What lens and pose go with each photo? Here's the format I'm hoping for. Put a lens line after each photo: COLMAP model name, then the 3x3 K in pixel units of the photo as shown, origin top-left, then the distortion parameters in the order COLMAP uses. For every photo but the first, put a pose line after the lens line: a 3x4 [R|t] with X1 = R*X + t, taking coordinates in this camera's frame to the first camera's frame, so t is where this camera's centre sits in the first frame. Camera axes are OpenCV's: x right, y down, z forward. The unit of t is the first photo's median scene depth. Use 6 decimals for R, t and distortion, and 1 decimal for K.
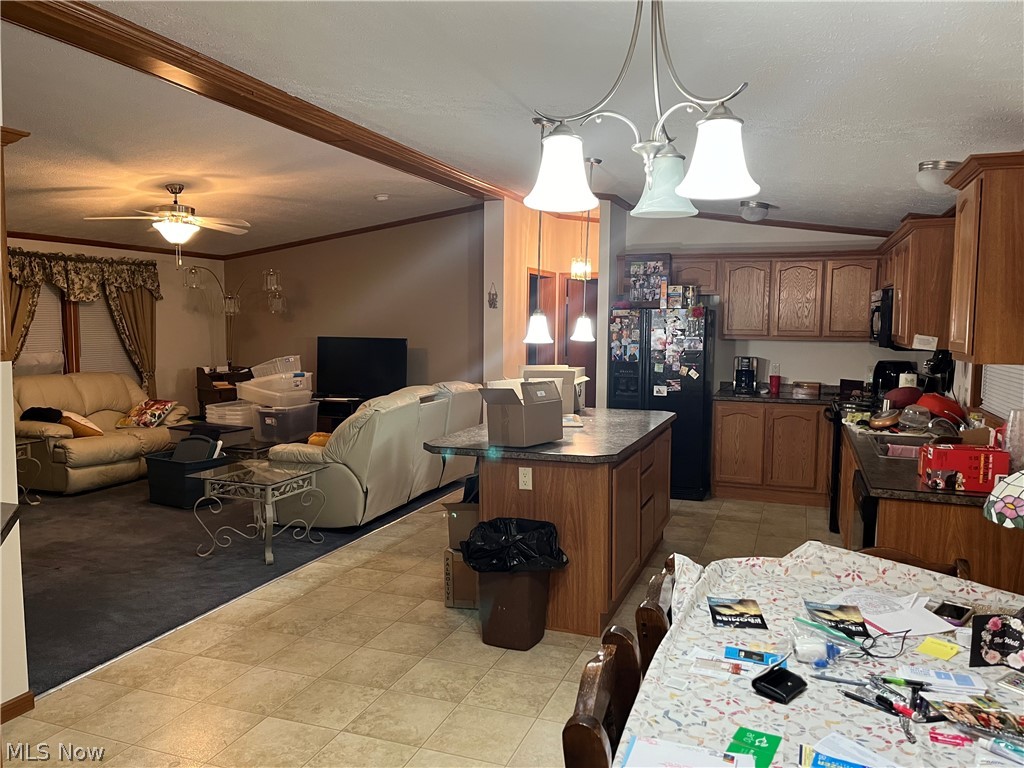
lens RADIAL K [[773.5, 0, 515.4], [0, 773.5, 384.7], [0, 0, 1]] dist [0.054713, -0.043098]
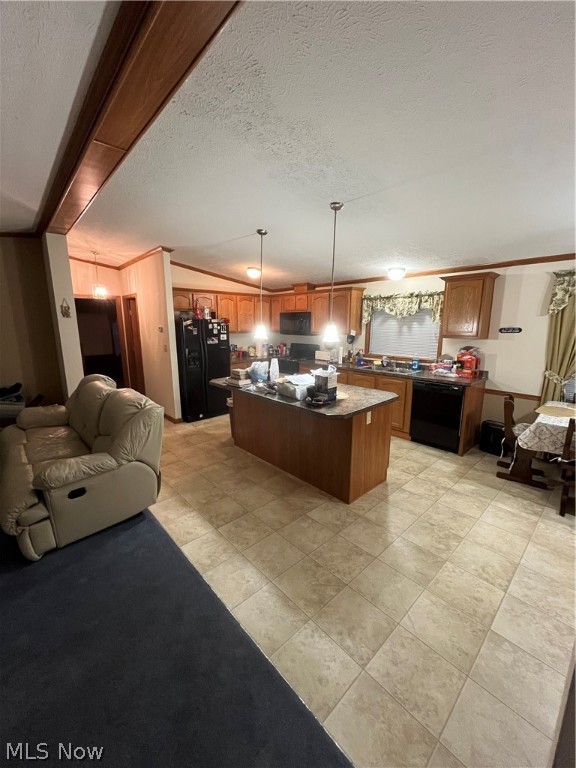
lens RADIAL K [[306.4, 0, 286.8], [0, 306.4, 386.2], [0, 0, 1]] dist [-0.003159, -0.000590]
pose [[0.462726, -0.185885, 0.866794, -0.422324], [0.079108, 0.982527, 0.168474, -0.052768], [-0.882965, -0.009387, 0.469346, 0.523823]]
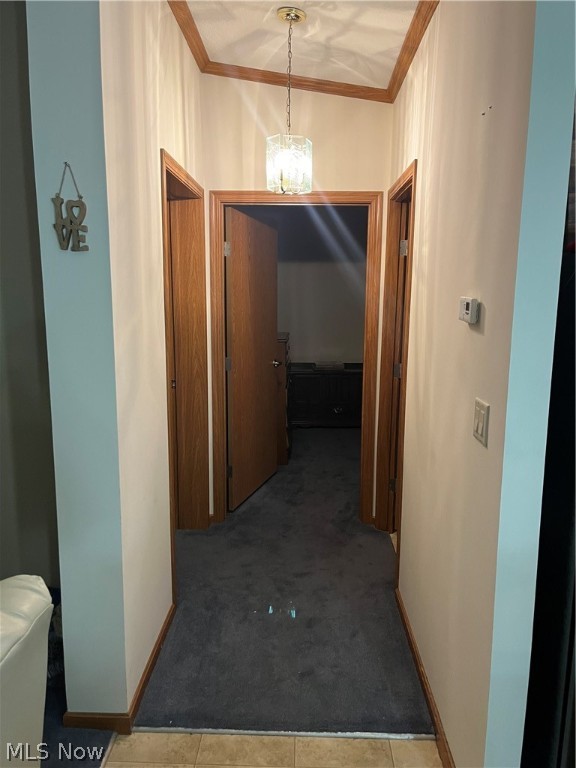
lens RADIAL K [[580.1, 0, 287.3], [0, 580.1, 383.0], [0, 0, 1]] dist [0.054713, -0.043098]
pose [[0.950269, -0.044909, 0.308176, -0.027773], [0.023214, 0.997010, 0.073707, -0.079070], [-0.310564, -0.062887, 0.948470, 0.951149]]
